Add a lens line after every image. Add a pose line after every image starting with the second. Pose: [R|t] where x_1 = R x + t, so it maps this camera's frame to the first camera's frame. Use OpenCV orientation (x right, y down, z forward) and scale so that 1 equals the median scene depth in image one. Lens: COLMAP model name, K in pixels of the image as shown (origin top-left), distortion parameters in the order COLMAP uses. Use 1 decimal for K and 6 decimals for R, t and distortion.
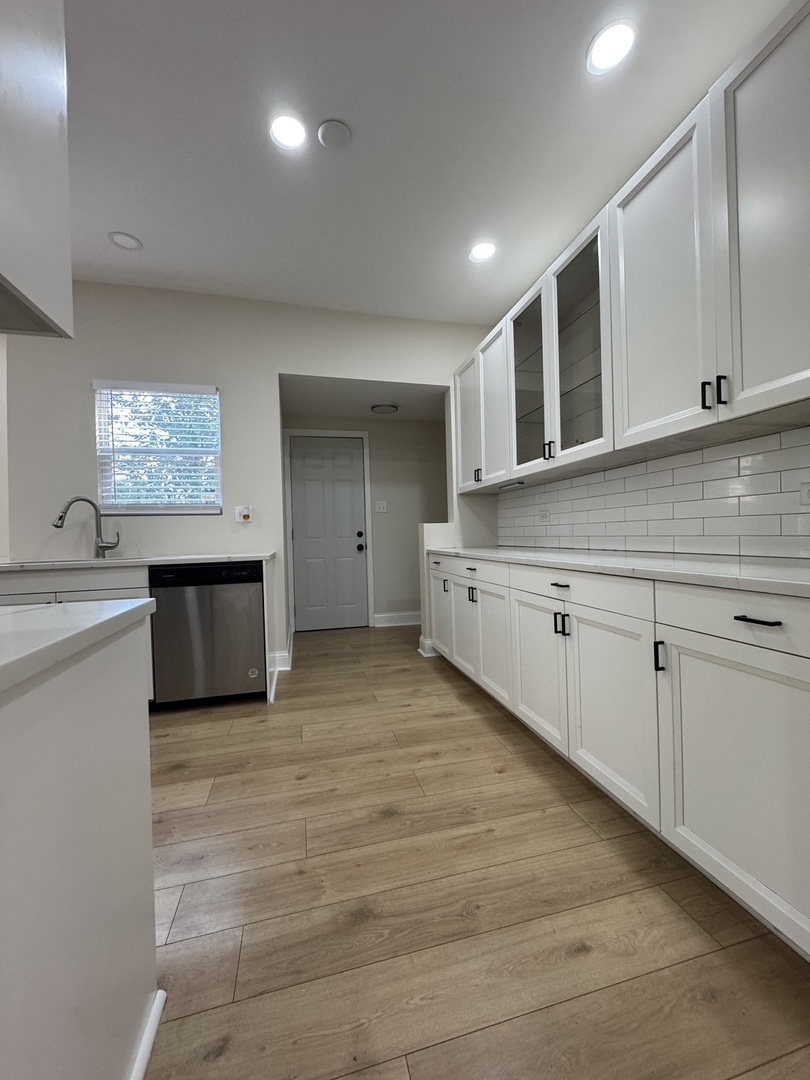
lens RADIAL K [[441.1, 0, 401.5], [0, 441.1, 537.1], [0, 0, 1]] dist [0.001174, 0.000002]
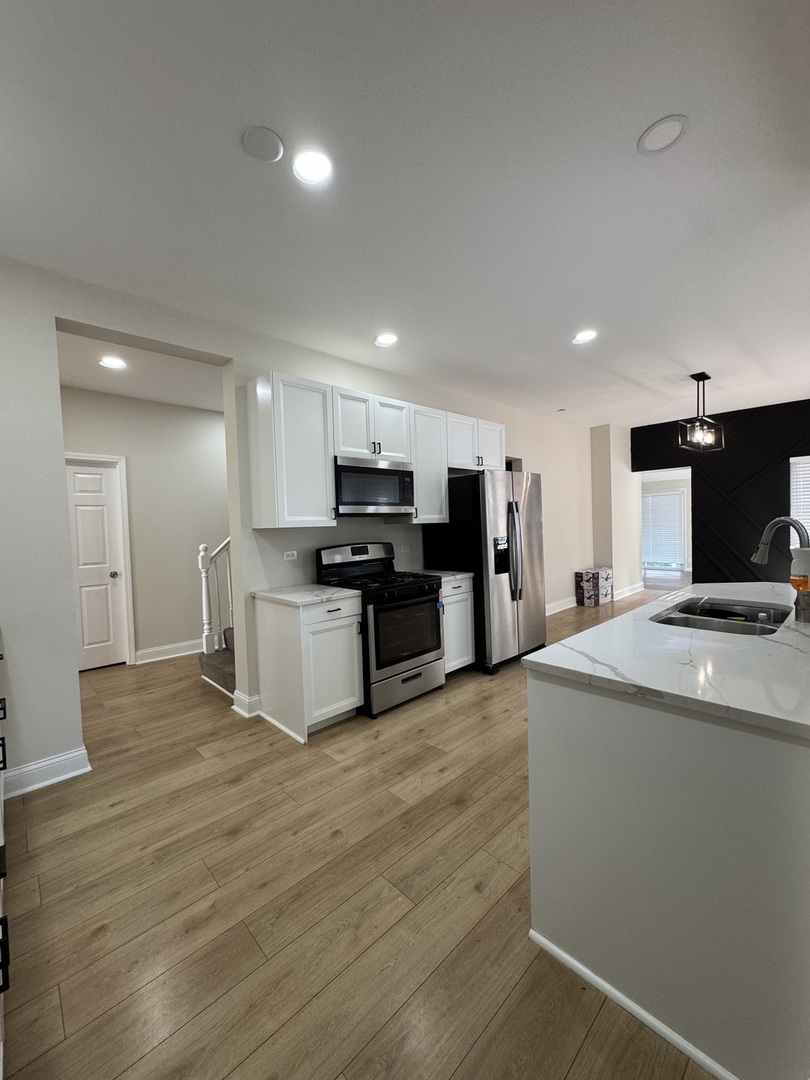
lens RADIAL K [[434.1, 0, 407.2], [0, 434.1, 534.4], [0, 0, 1]] dist [-0.006075, -0.000559]
pose [[-0.866945, 0.065221, -0.494118, 0.084427], [0.051236, 0.997811, 0.041812, -0.193118], [0.495763, 0.010932, -0.868389, 2.032078]]
